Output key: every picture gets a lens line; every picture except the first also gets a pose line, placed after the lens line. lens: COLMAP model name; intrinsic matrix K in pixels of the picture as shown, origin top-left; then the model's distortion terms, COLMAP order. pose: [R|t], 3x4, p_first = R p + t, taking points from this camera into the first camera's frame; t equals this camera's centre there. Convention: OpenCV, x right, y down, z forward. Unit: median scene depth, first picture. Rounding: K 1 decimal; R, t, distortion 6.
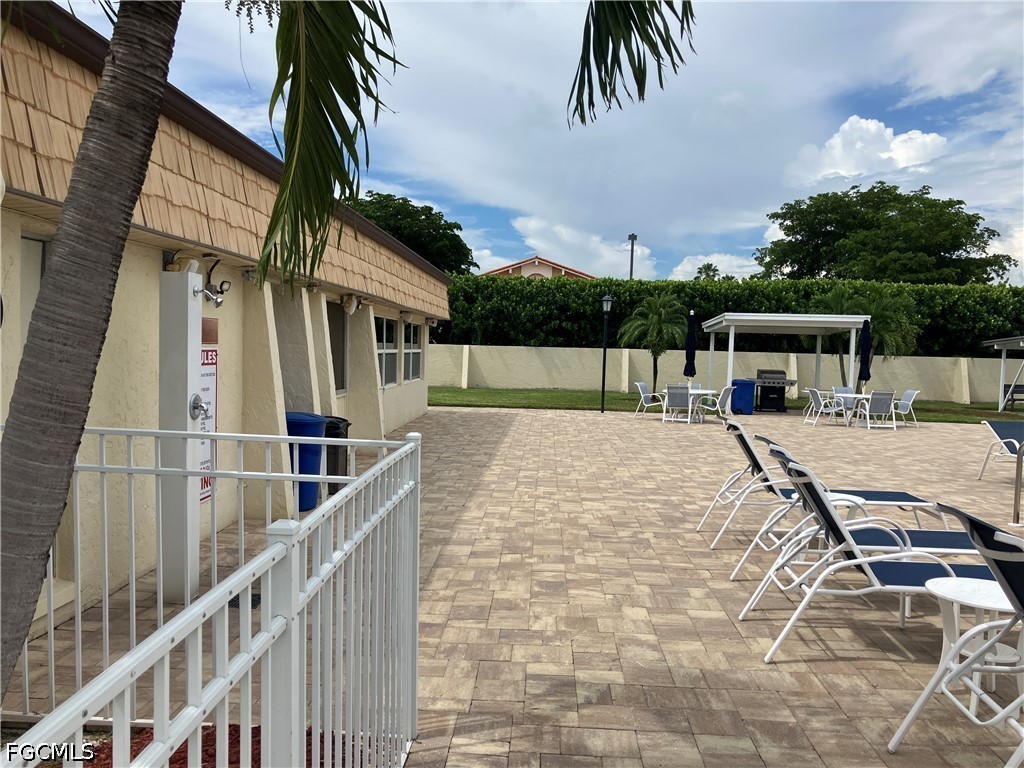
lens RADIAL K [[849.2, 0, 512.0], [0, 849.2, 384.0], [0, 0, 1]] dist [0.039829, 0.001499]
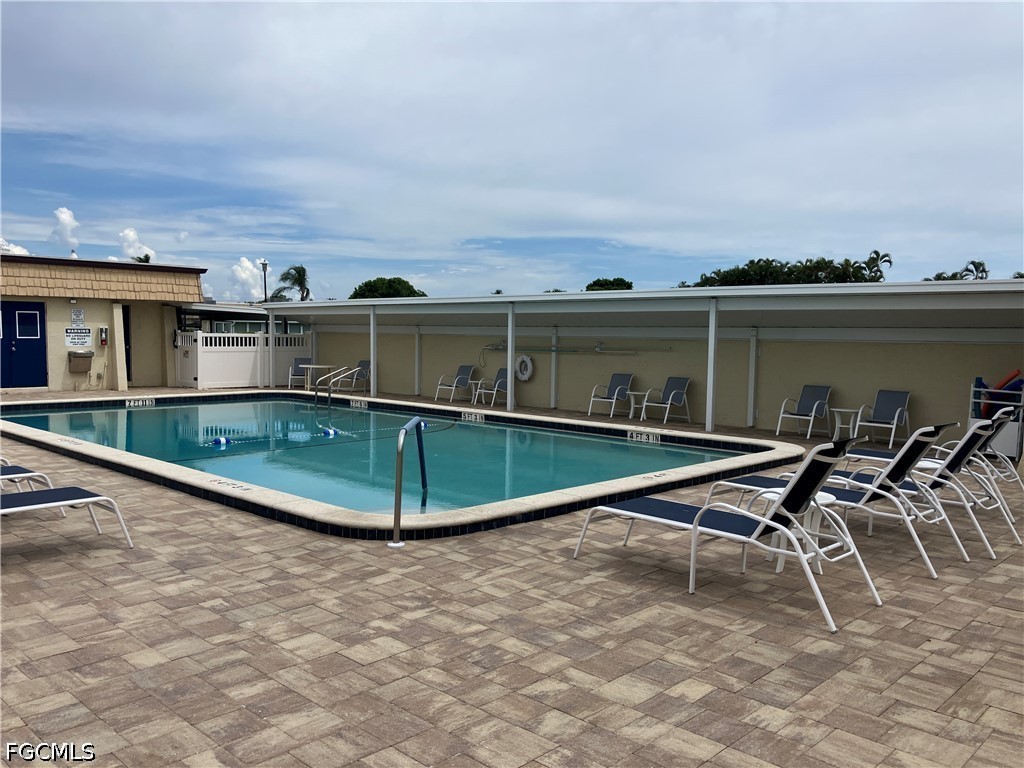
lens RADIAL K [[845.6, 0, 512.0], [0, 845.6, 384.0], [0, 0, 1]] dist [0.024703, -0.019660]
pose [[-0.747118, -0.078772, 0.660007, -0.000895], [-0.003927, 0.993459, 0.114125, -0.023881], [-0.664680, 0.082673, -0.742540, 0.493890]]
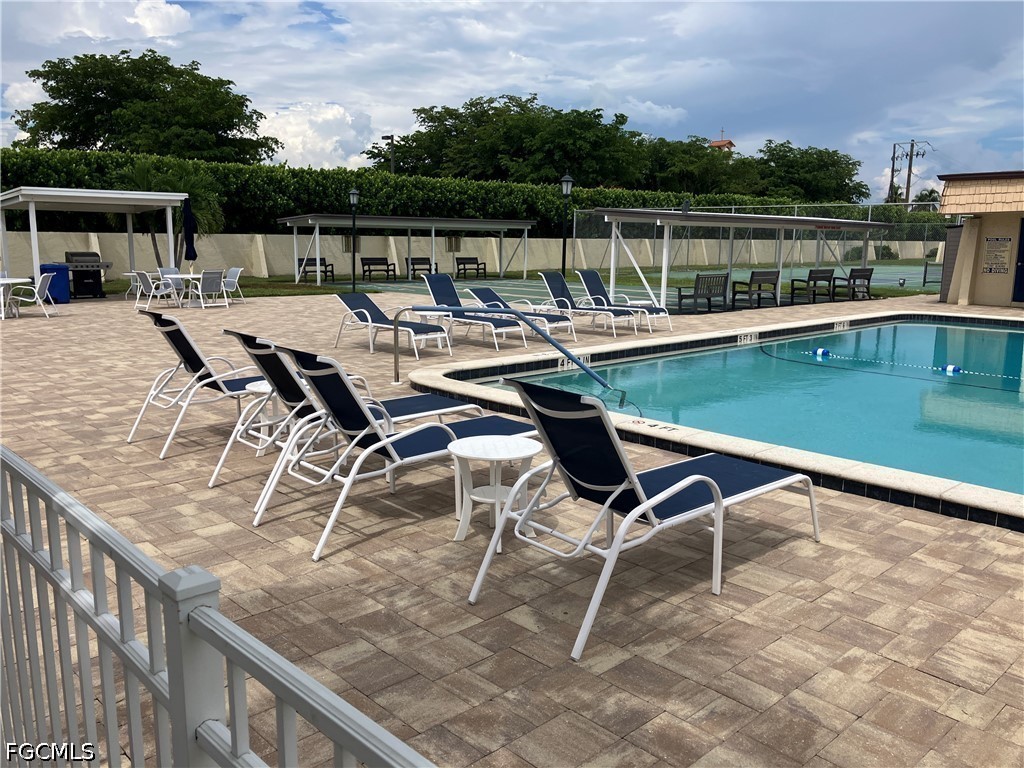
lens RADIAL K [[845.6, 0, 512.0], [0, 845.6, 384.0], [0, 0, 1]] dist [0.024703, -0.019660]
pose [[0.694659, -0.143460, 0.704888, -0.036710], [0.041334, 0.986253, 0.159990, -0.003706], [-0.718150, -0.082003, 0.691039, 0.033289]]
